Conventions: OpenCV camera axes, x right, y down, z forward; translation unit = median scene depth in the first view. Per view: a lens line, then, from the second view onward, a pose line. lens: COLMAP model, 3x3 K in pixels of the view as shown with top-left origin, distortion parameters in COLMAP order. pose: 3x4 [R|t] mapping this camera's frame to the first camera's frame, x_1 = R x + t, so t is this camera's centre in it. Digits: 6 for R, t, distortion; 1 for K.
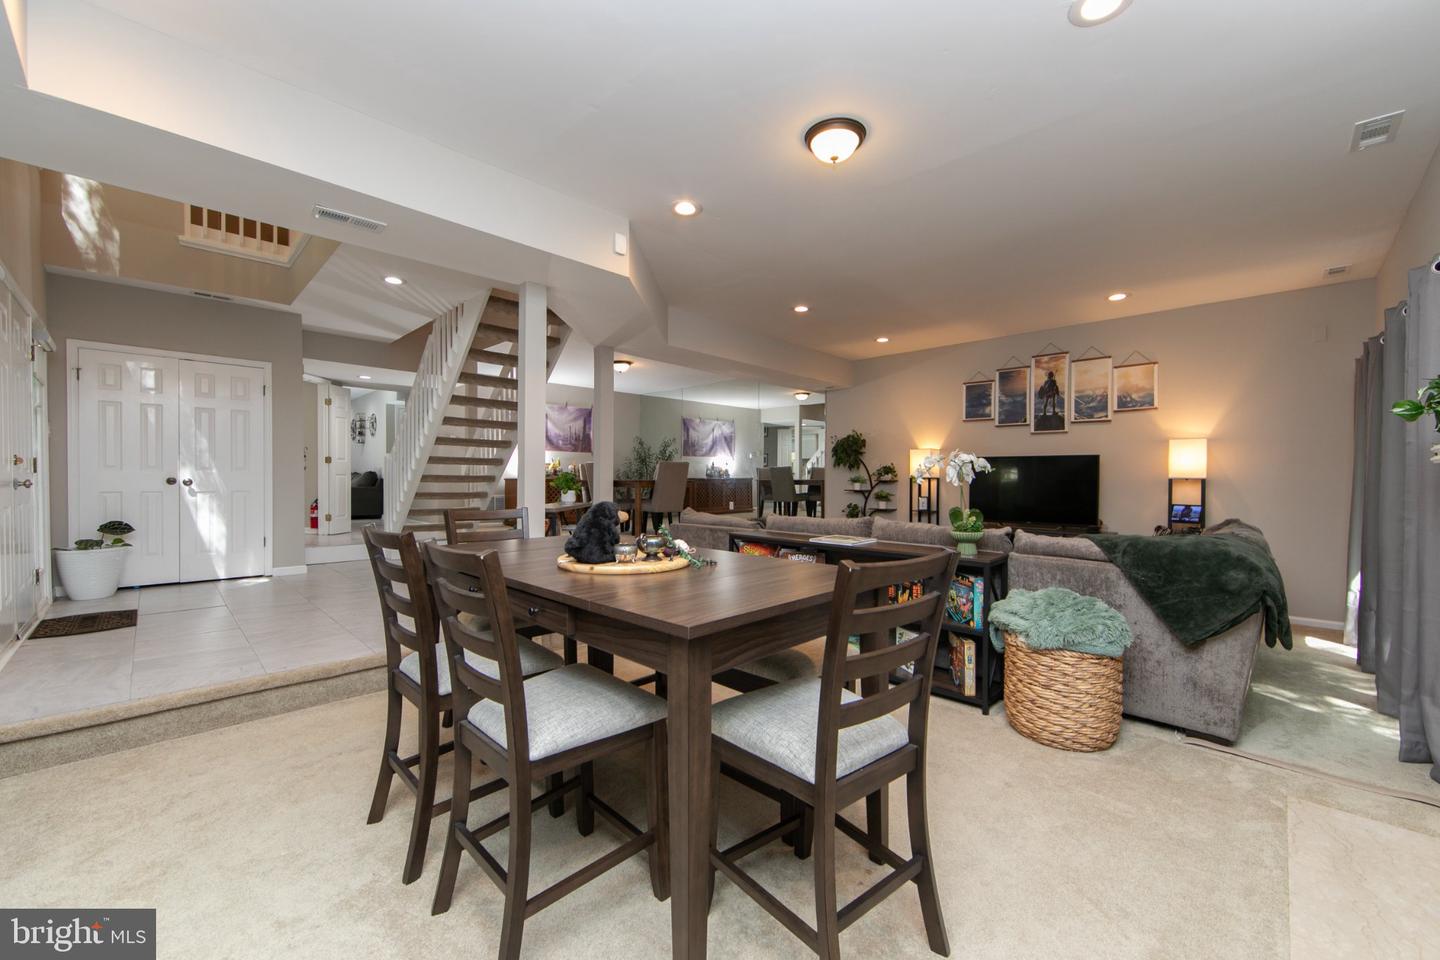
lens RADIAL K [[587.5, 0, 717.1], [0, 587.5, 484.2], [0, 0, 1]] dist [-0.000064, 0.000642]
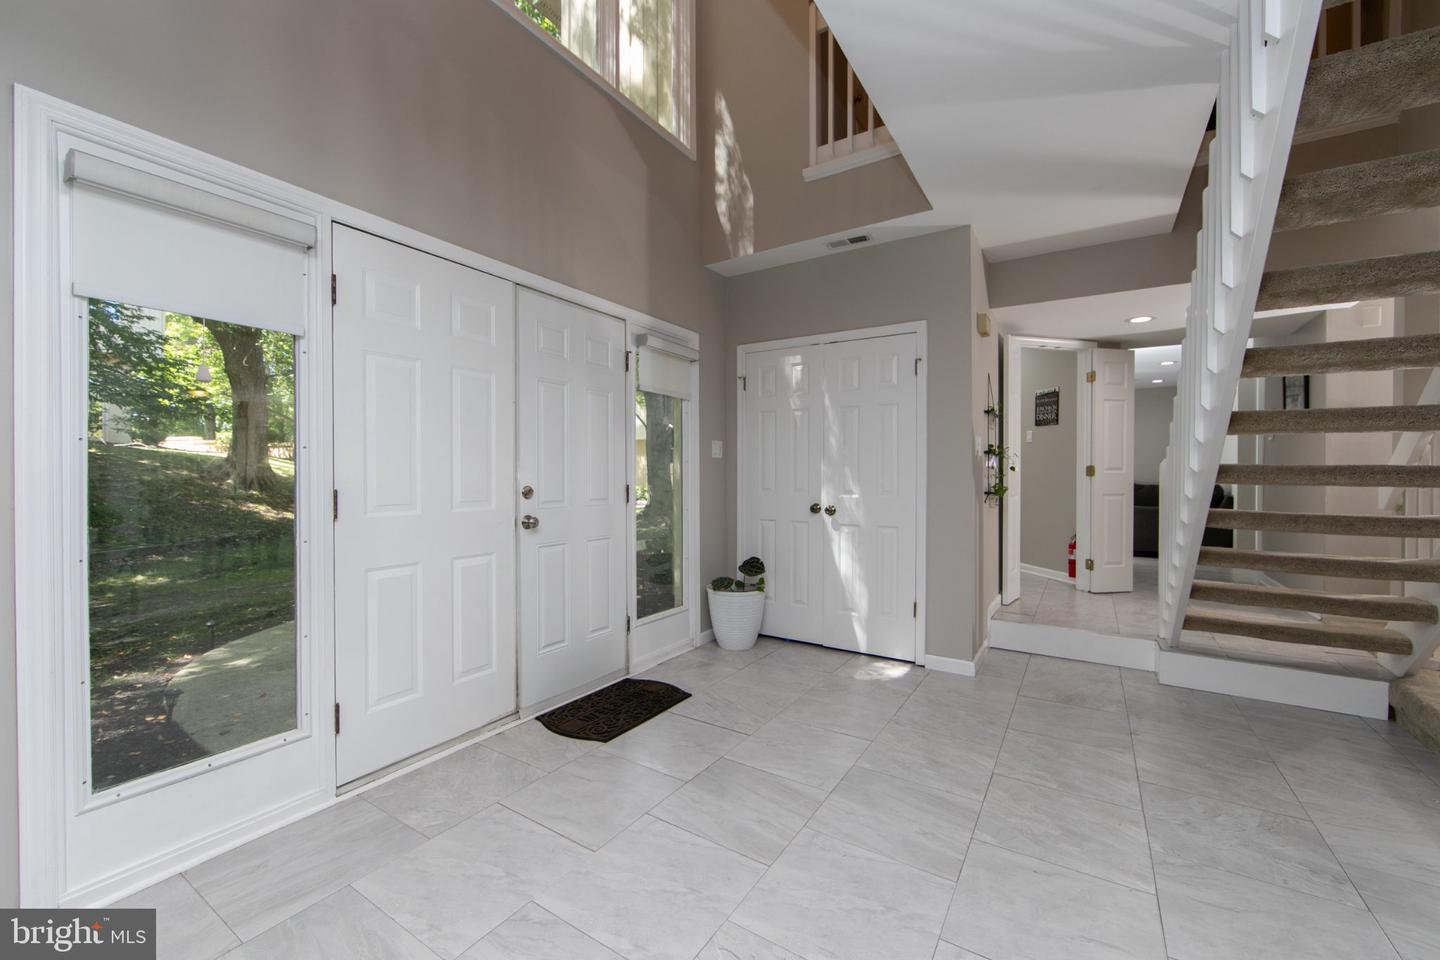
lens RADIAL K [[587.5, 0, 710.7], [0, 587.5, 479.2], [0, 0, 1]] dist [-0.000064, 0.000642]
pose [[0.238902, 0.000472, -0.971044, -0.215108], [-0.011909, 0.999926, -0.002444, -0.036131], [0.970971, 0.012148, 0.238890, 0.640731]]
